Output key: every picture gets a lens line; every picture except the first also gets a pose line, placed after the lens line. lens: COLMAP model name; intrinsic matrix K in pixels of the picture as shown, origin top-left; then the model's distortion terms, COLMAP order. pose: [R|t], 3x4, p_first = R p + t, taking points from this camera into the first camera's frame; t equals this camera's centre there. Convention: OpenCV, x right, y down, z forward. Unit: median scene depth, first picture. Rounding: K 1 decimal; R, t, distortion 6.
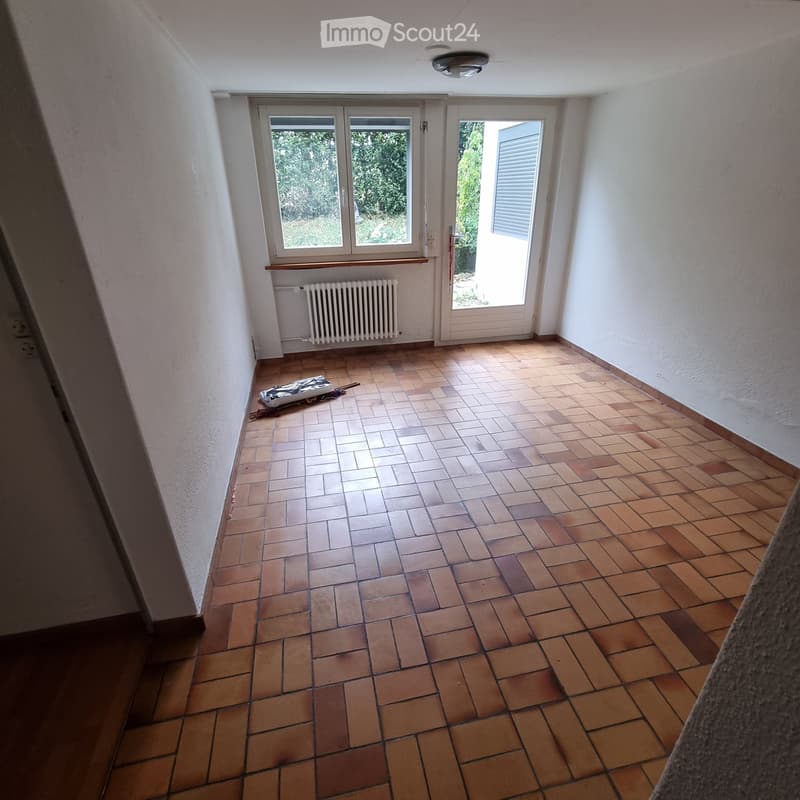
lens RADIAL K [[437.7, 0, 393.5], [0, 437.7, 397.6], [0, 0, 1]] dist [-0.001889, 0.000863]
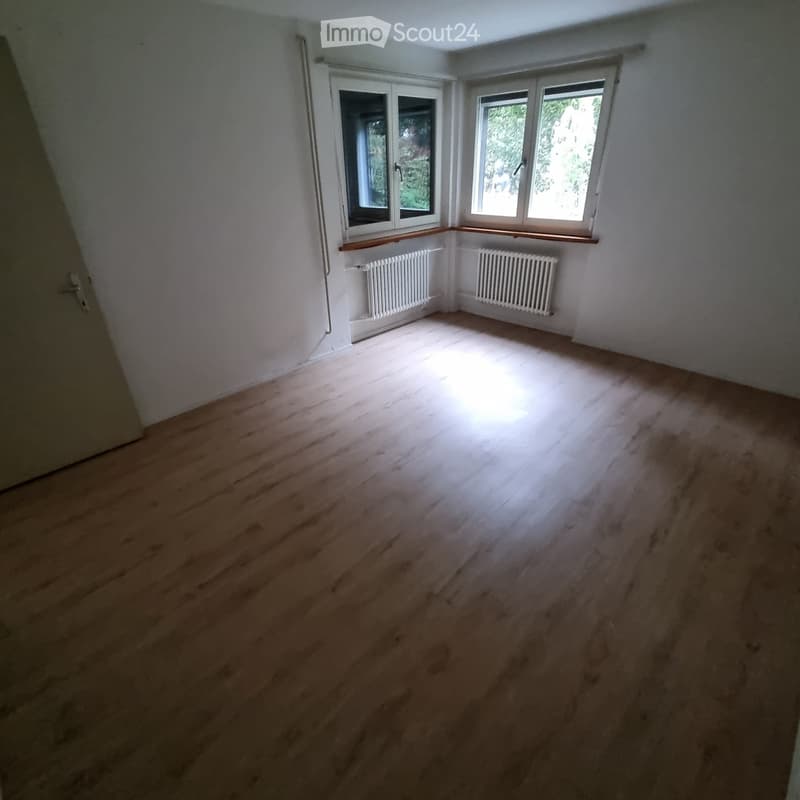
lens RADIAL K [[437.7, 0, 393.5], [0, 437.7, 397.6], [0, 0, 1]] dist [-0.001889, 0.000863]
pose [[0.563559, 0.395225, -0.725395, 0.649032], [-0.341974, 0.910963, 0.230650, -0.088948], [0.751967, 0.118081, 0.648539, 0.145332]]
